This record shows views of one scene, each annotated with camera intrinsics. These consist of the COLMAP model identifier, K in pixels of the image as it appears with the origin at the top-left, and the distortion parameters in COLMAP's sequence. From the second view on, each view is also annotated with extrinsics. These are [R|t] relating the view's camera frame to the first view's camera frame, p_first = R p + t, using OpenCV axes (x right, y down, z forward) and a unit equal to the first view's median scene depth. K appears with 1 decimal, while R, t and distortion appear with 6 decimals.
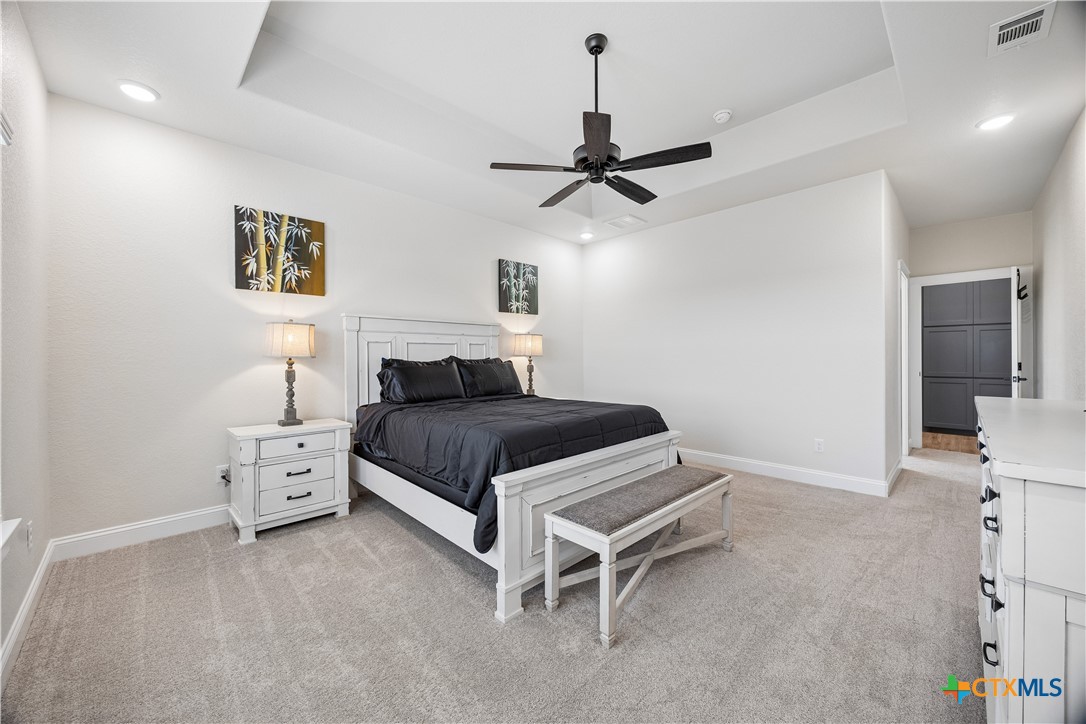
lens RADIAL K [[416.5, 0, 543.8], [0, 416.5, 359.4], [0, 0, 1]] dist [-0.004170, -0.000193]
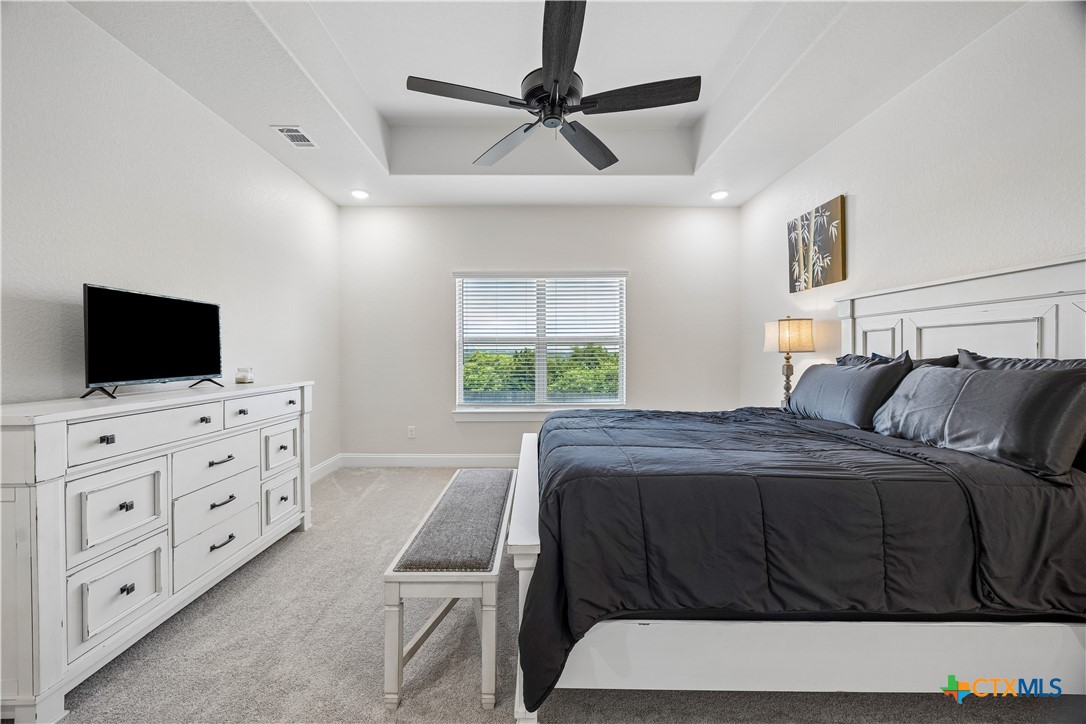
lens RADIAL K [[416.5, 0, 540.0], [0, 416.5, 356.1], [0, 0, 1]] dist [-0.004170, -0.000193]
pose [[-0.696548, 0.004881, -0.717493, 0.550139], [-0.008180, 0.999858, 0.014743, -0.005252], [0.717463, 0.016138, -0.696409, 1.232577]]
